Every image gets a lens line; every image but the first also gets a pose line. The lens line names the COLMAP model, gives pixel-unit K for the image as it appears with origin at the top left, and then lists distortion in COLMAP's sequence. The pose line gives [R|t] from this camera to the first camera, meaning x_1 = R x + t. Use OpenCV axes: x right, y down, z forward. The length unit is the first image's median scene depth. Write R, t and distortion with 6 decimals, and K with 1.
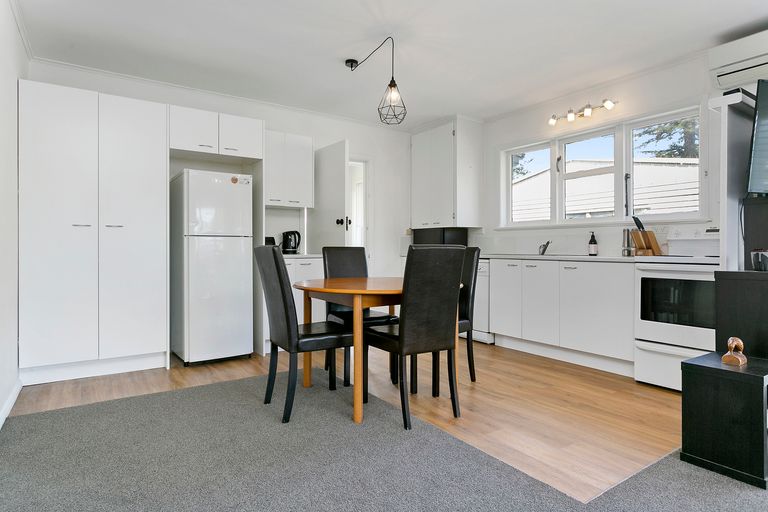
lens RADIAL K [[431.0, 0, 381.5], [0, 431.0, 247.6], [0, 0, 1]] dist [-0.001692, -0.000079]
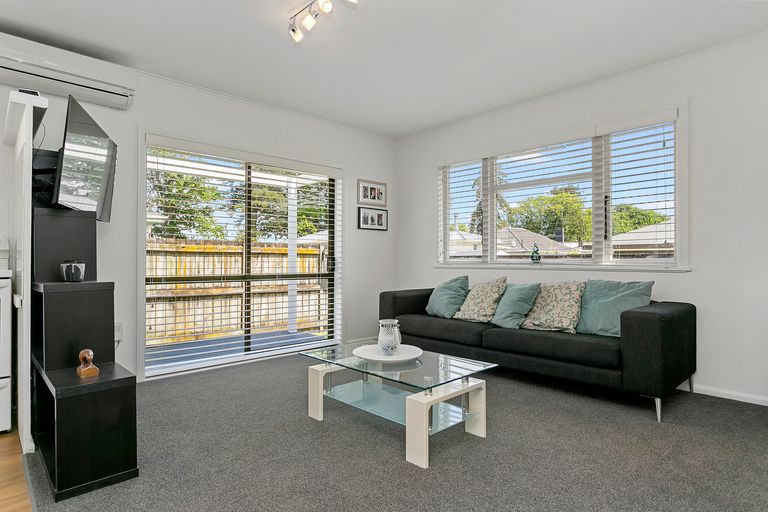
lens RADIAL K [[422.8, 0, 384.0], [0, 422.8, 256.0], [0, 0, 1]] dist [-0.004361, -0.001190]
pose [[-0.158210, 0.009683, 0.987358, -0.126511], [-0.000844, 0.999950, -0.009941, 0.000817], [-0.987405, -0.002406, -0.158194, 0.235740]]
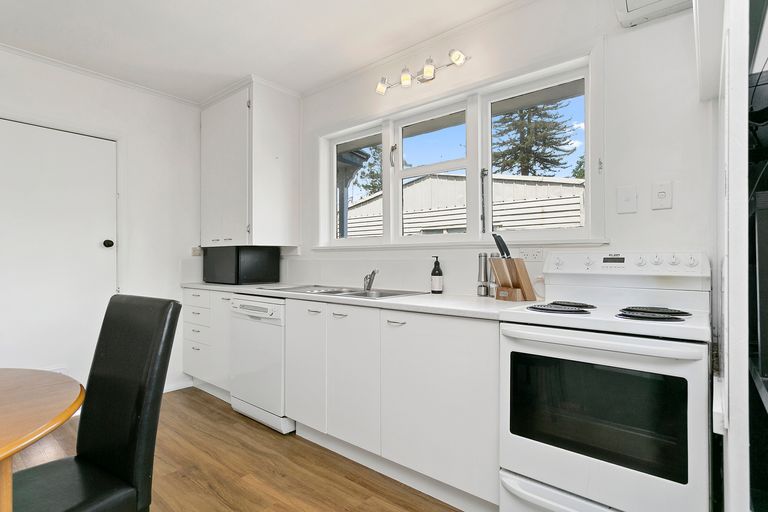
lens RADIAL K [[386.8, 0, 384.0], [0, 386.8, 258.8], [0, 0, 1]] dist [-0.013599, -0.000101]
pose [[0.962328, -0.001619, 0.271886, 0.260741], [0.001800, 0.999998, -0.000414, -0.034024], [-0.271885, 0.000888, 0.962329, 0.469802]]
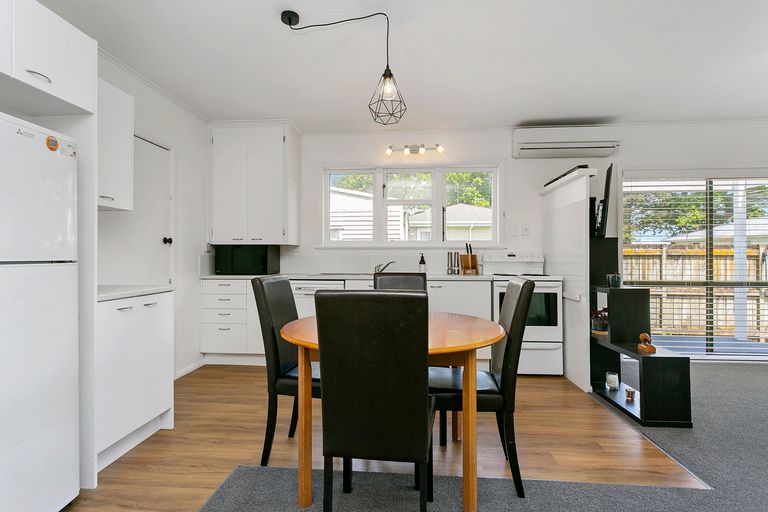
lens RADIAL K [[393.4, 0, 383.4], [0, 393.4, 253.0], [0, 0, 1]] dist [0.004229, 0.000962]
pose [[0.629721, 0.004937, 0.776806, -0.416259], [-0.000092, 0.999980, -0.006281, -0.032331], [-0.776822, 0.003884, 0.629709, 0.417244]]
